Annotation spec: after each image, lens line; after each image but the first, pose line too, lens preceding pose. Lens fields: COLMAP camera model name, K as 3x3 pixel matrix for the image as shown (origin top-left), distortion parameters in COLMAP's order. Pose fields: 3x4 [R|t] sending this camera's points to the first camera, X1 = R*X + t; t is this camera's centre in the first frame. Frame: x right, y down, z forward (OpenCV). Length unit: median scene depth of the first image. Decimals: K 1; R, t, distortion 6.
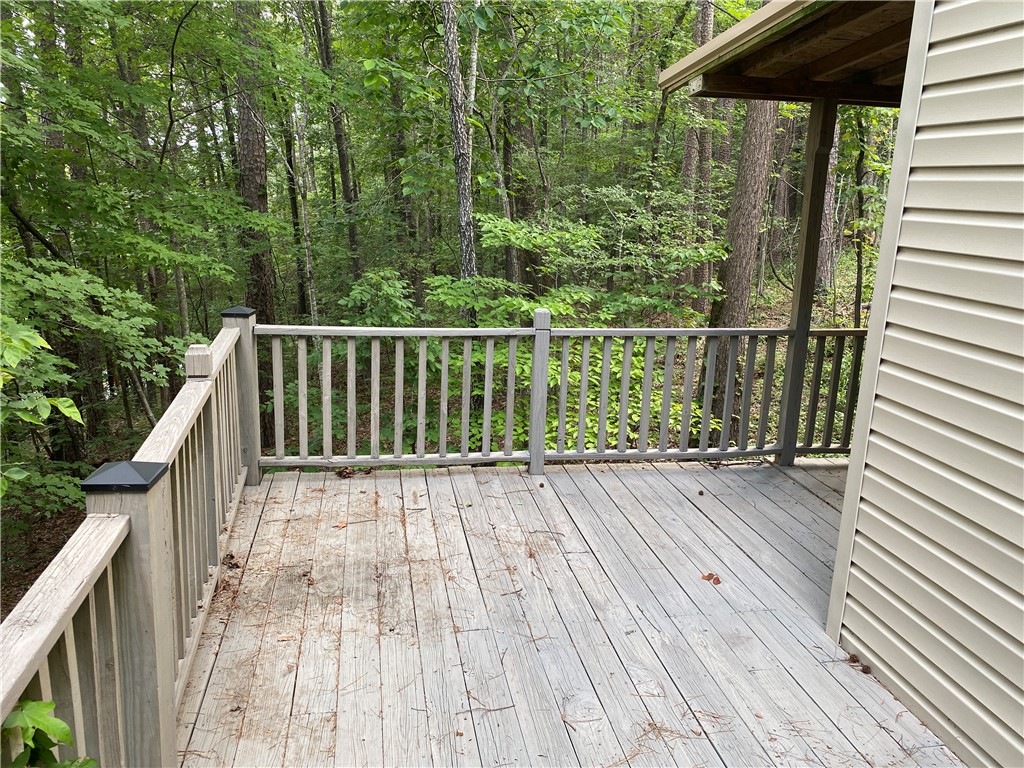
lens RADIAL K [[795.7, 0, 512.0], [0, 795.7, 384.0], [0, 0, 1]] dist [0.098218, -0.230883]
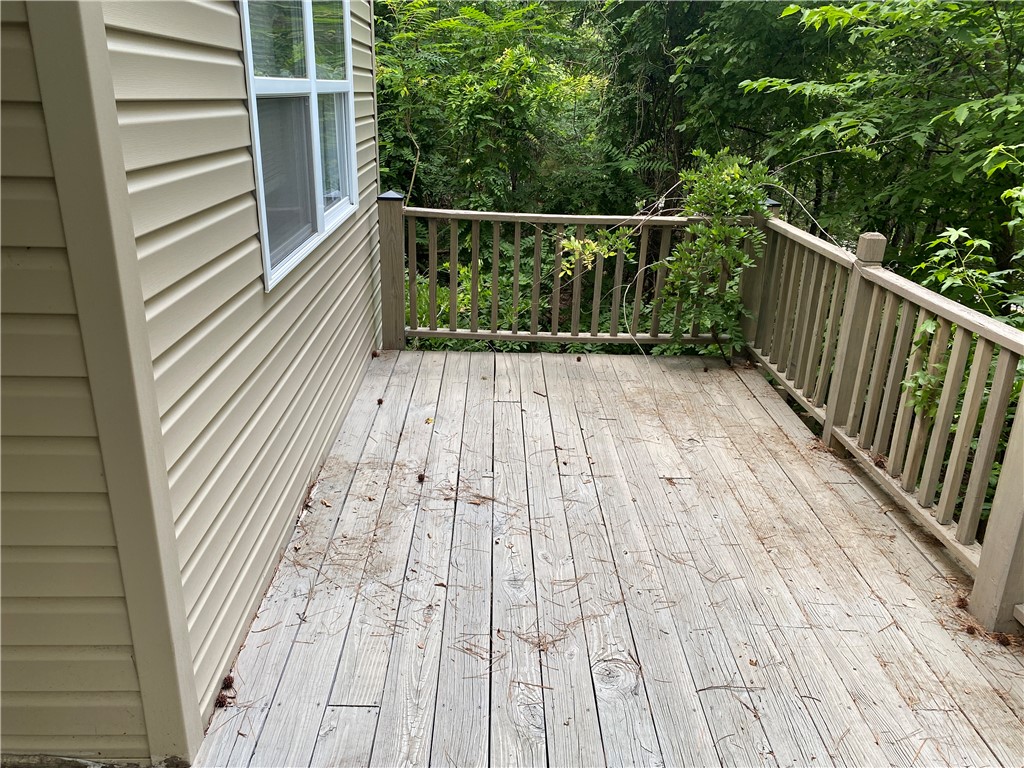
lens RADIAL K [[778.0, 0, 513.6], [0, 778.0, 372.2], [0, 0, 1]] dist [-0.002199, -0.002045]
pose [[-0.985308, -0.112878, 0.128170, 0.043394], [-0.023212, 0.832000, 0.554290, -0.113167], [-0.169205, 0.543171, -0.822396, 0.525523]]
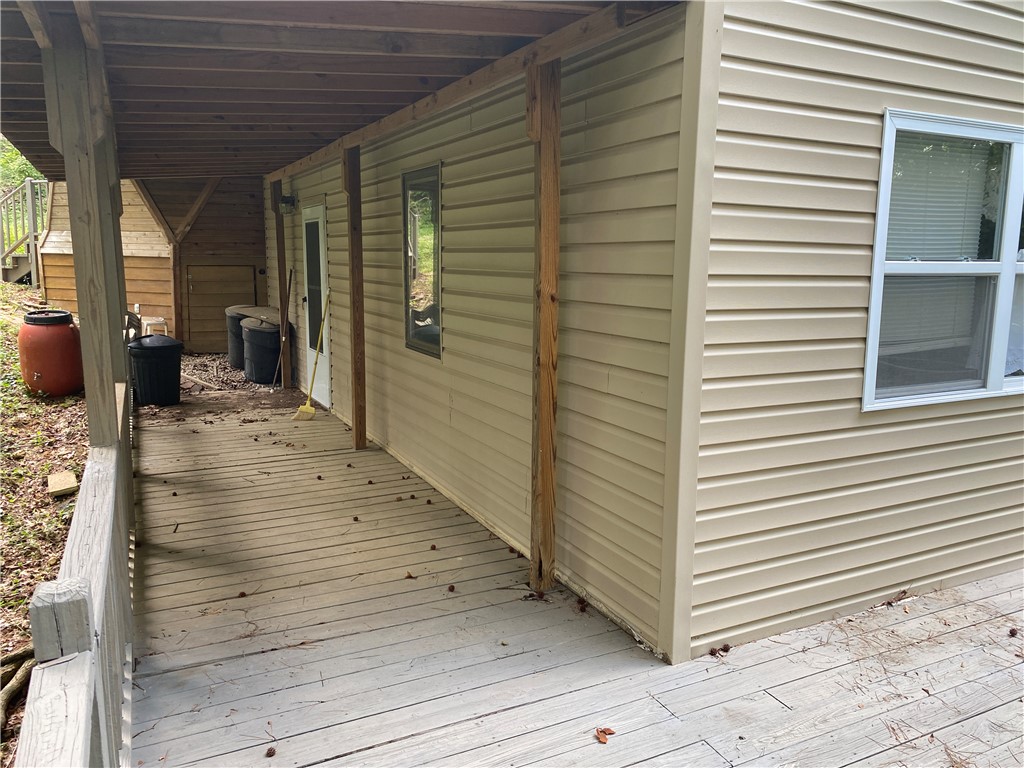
lens RADIAL K [[778.0, 0, 513.6], [0, 778.0, 372.2], [0, 0, 1]] dist [-0.002199, -0.002045]
pose [[-0.274146, -0.185481, 0.943632, -0.163127], [0.205944, 0.947138, 0.246002, -0.127848], [-0.939378, 0.261776, -0.221455, 0.533673]]
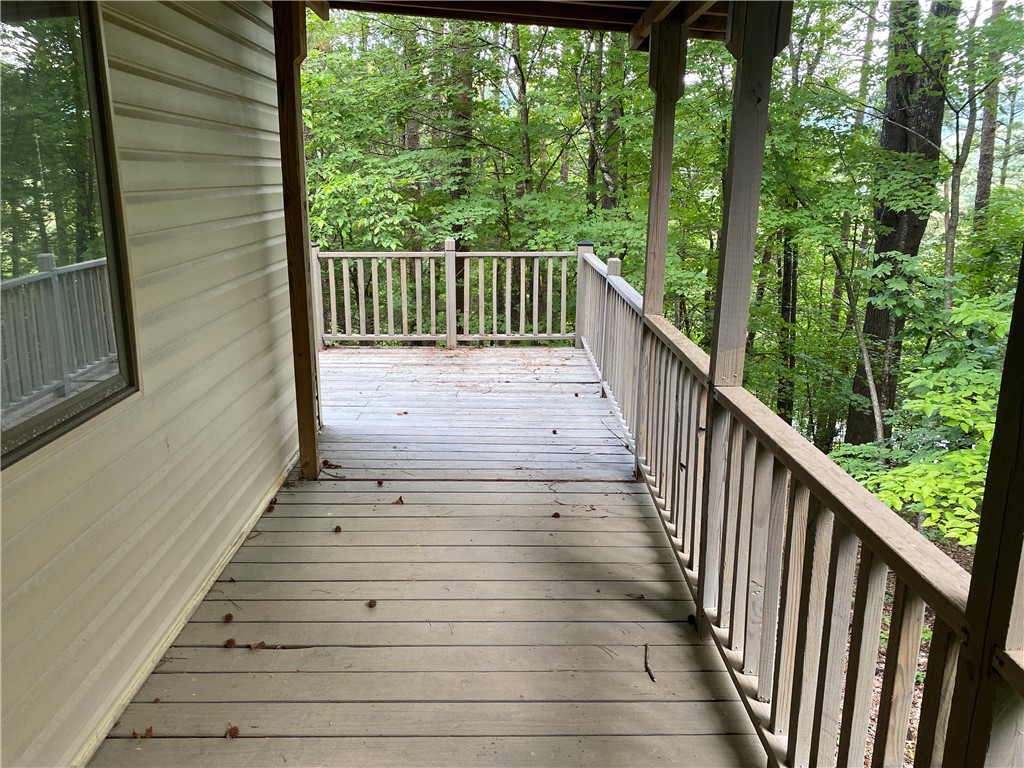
lens RADIAL K [[795.7, 0, 512.0], [0, 795.7, 384.0], [0, 0, 1]] dist [0.098218, -0.230883]
pose [[-0.163150, 0.211795, -0.963600, 0.762945], [-0.240191, 0.938774, 0.247006, -0.110055], [0.956917, 0.271747, -0.102289, 0.620628]]
